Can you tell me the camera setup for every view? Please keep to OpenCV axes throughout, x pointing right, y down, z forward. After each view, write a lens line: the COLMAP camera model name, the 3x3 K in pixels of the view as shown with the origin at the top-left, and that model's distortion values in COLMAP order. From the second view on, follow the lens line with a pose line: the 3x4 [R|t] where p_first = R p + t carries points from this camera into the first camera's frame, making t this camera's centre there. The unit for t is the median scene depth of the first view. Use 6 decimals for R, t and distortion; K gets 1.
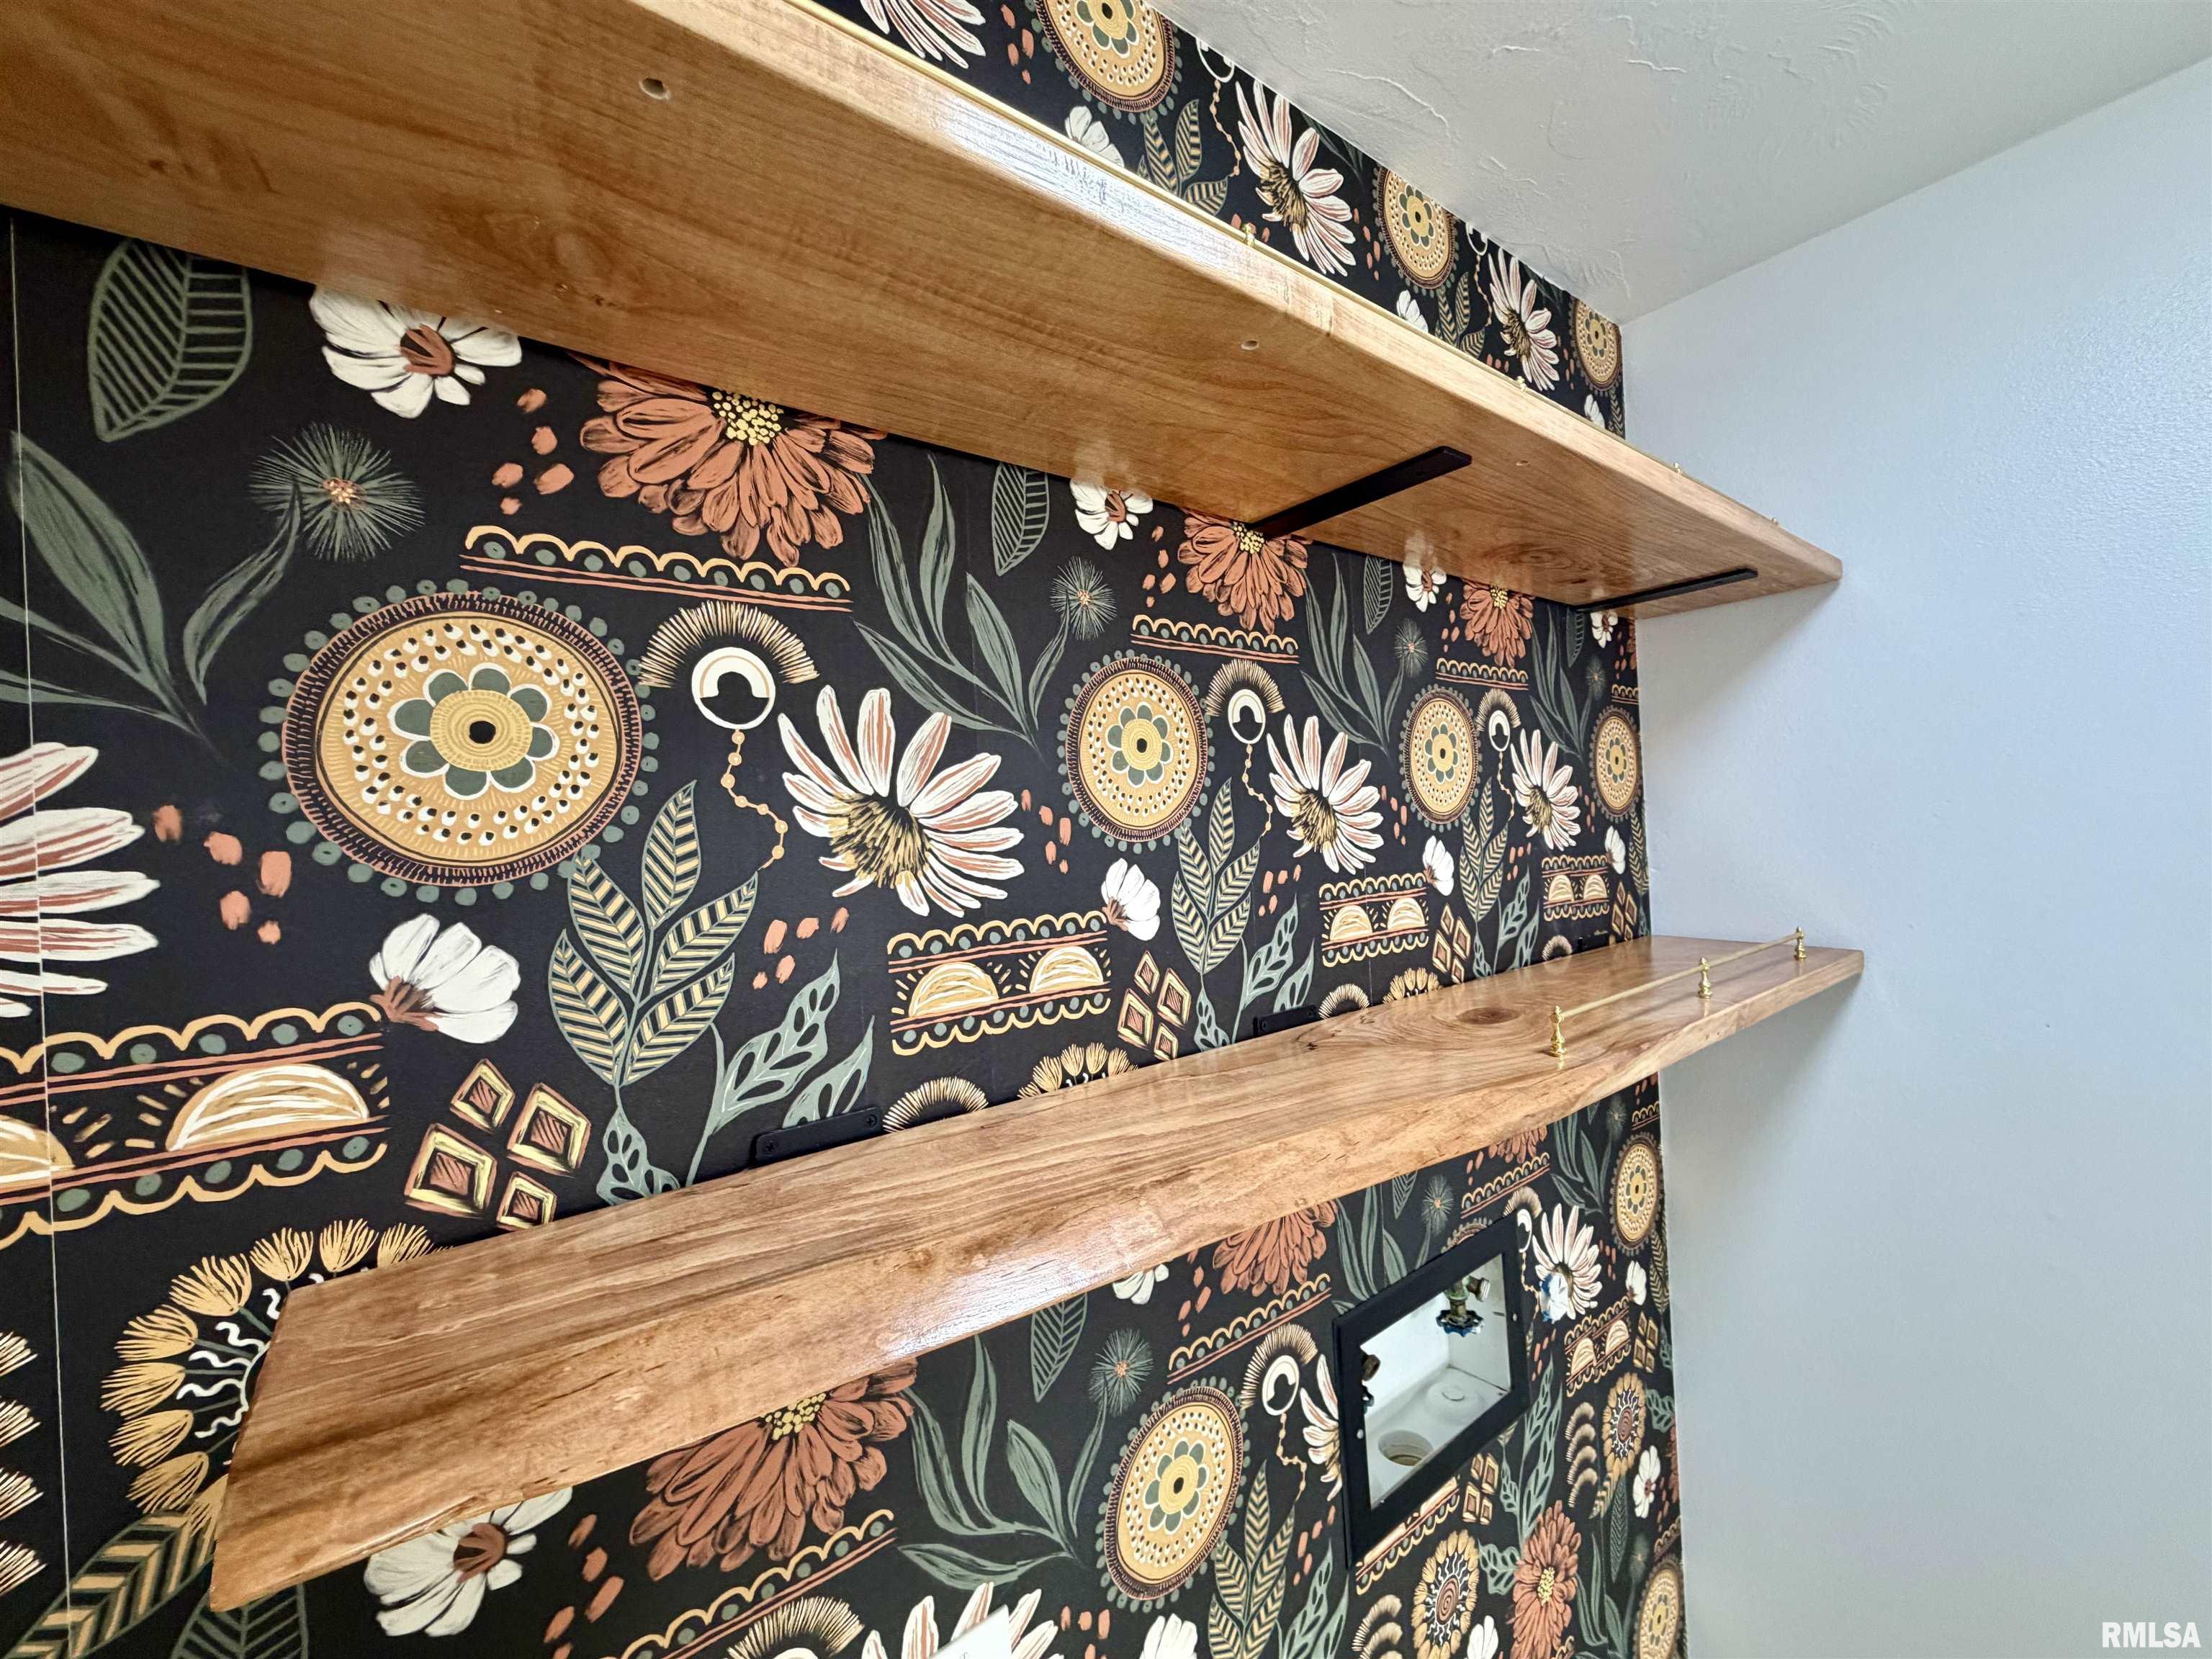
lens RADIAL K [[878.5, 0, 1103.3], [0, 878.5, 824.6], [0, 0, 1]] dist [-0.000771, -0.000118]
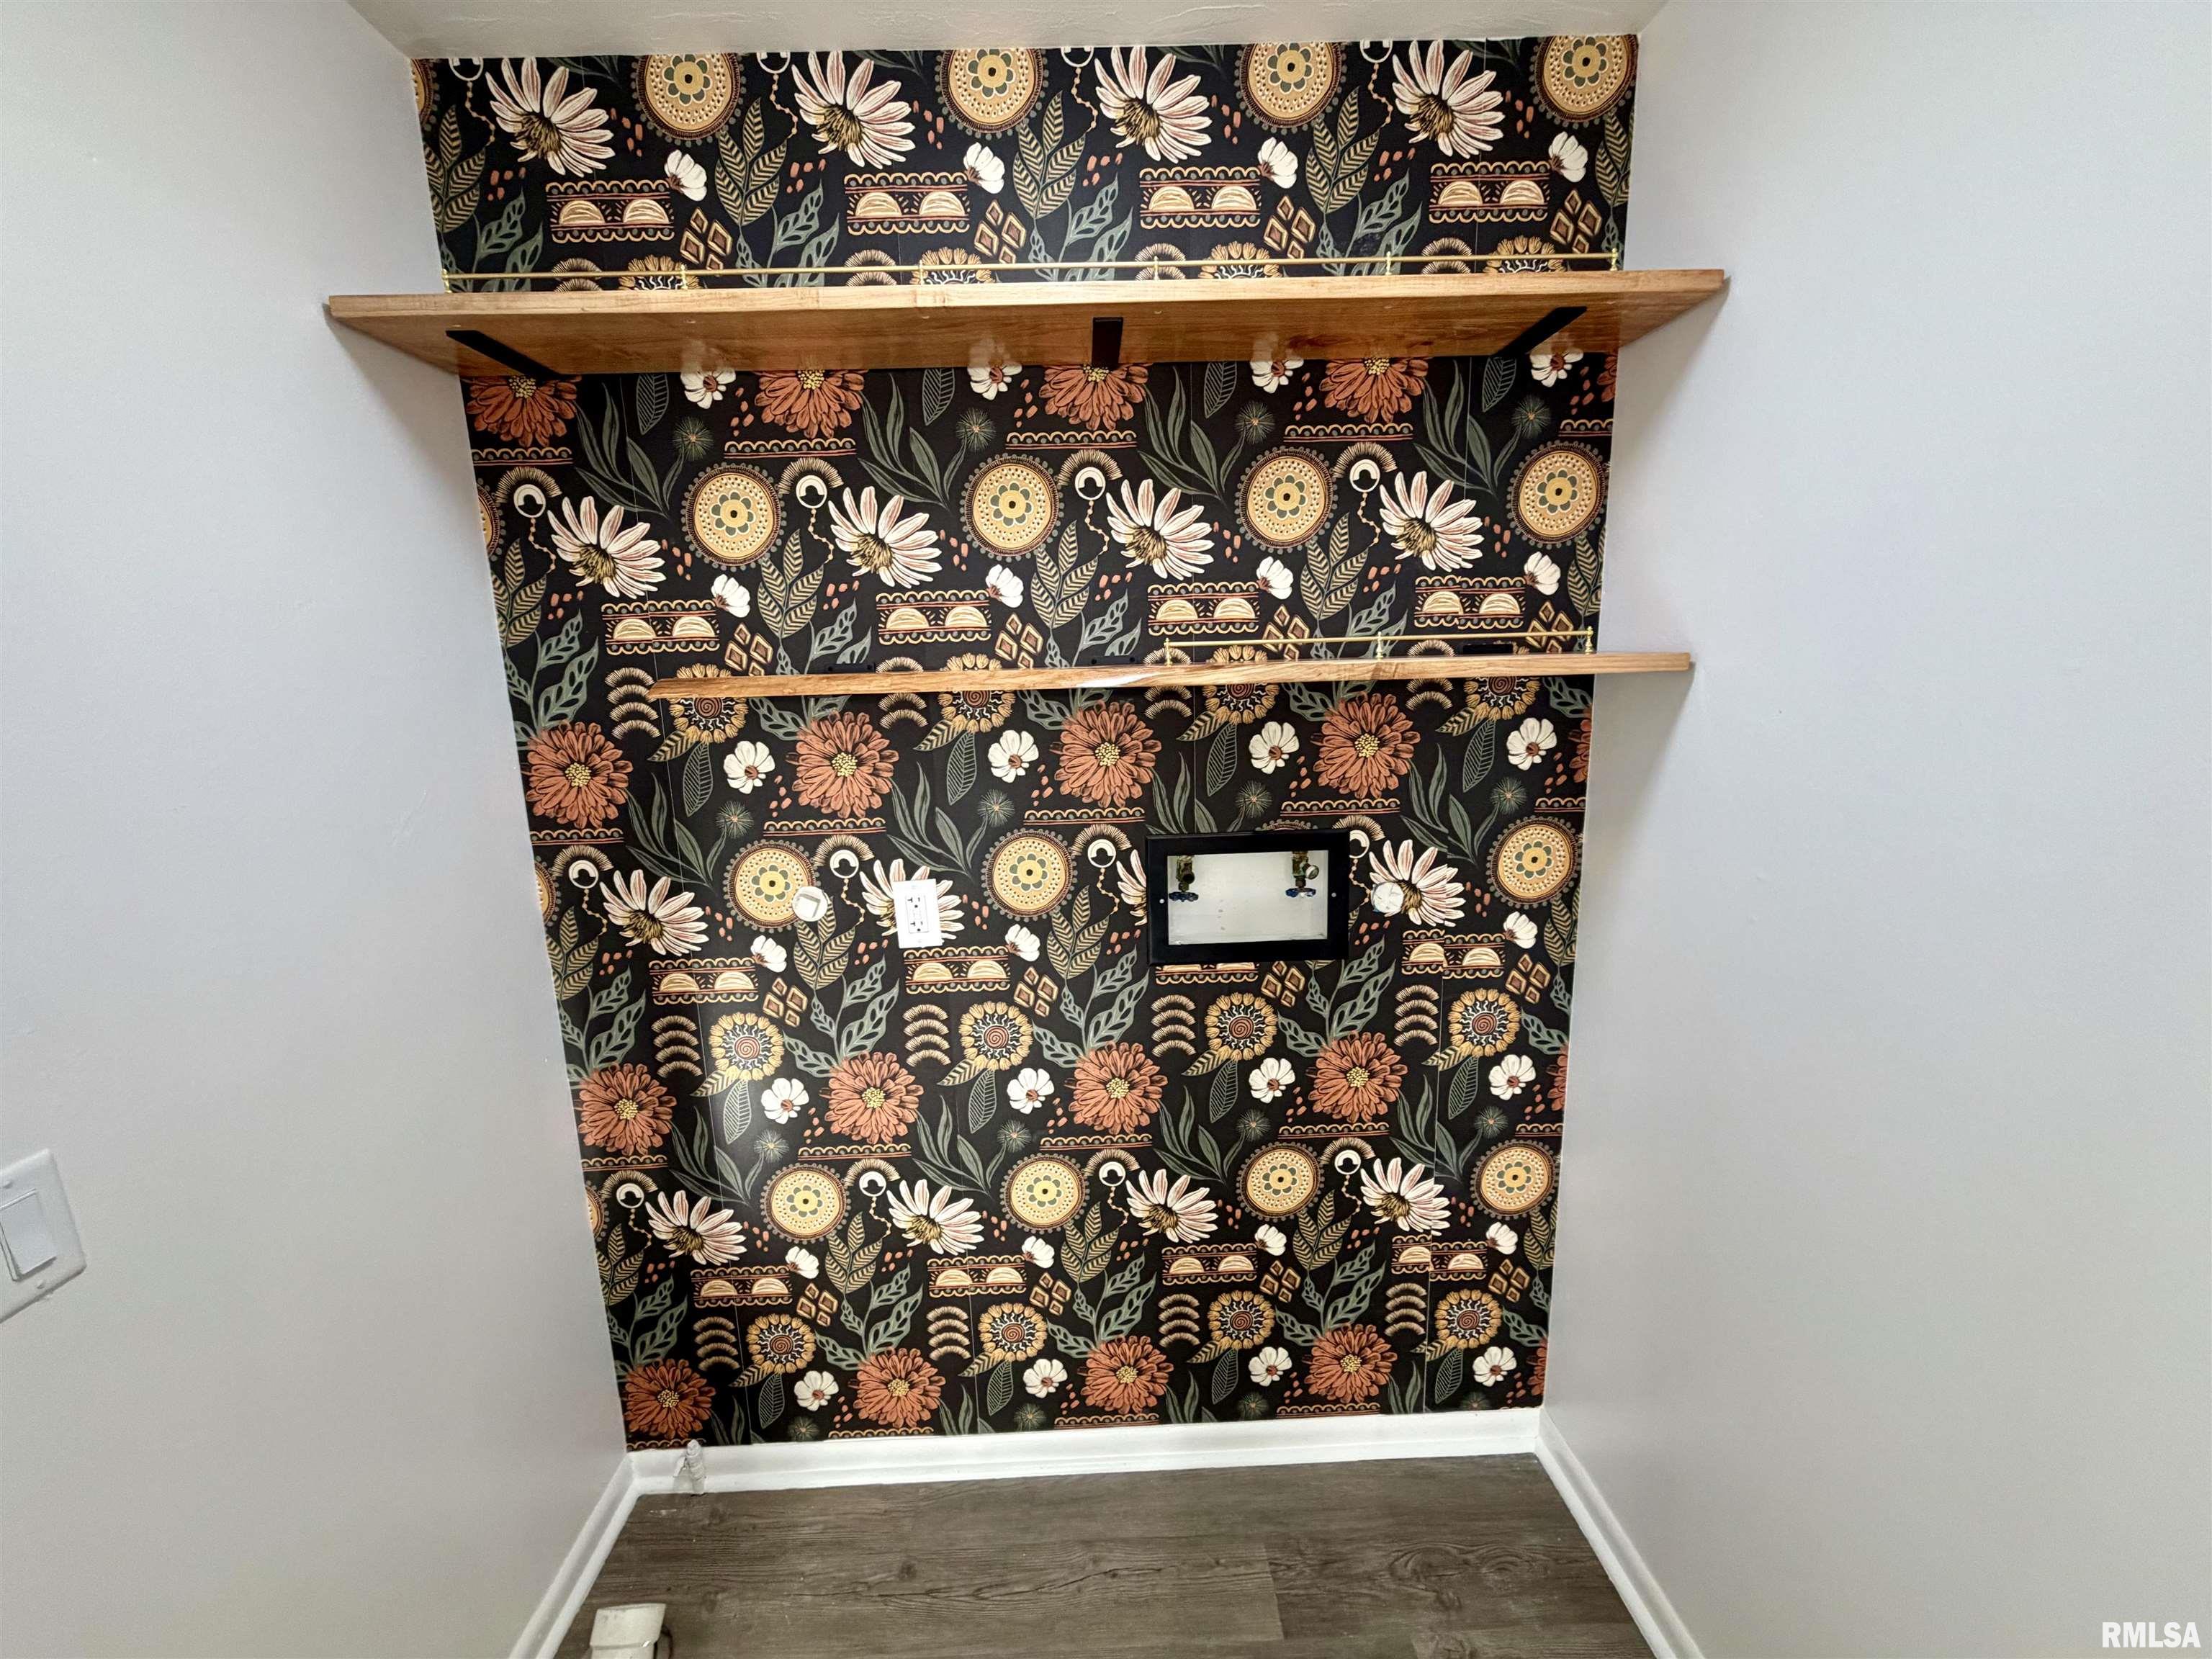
lens RADIAL K [[878.5, 0, 1103.3], [0, 878.5, 824.6], [0, 0, 1]] dist [-0.000771, -0.000118]
pose [[0.812979, 0.128368, -0.567968, 1.454255], [-0.003700, 0.976517, 0.215410, 0.188453], [0.582282, -0.173022, 0.794362, -0.572111]]
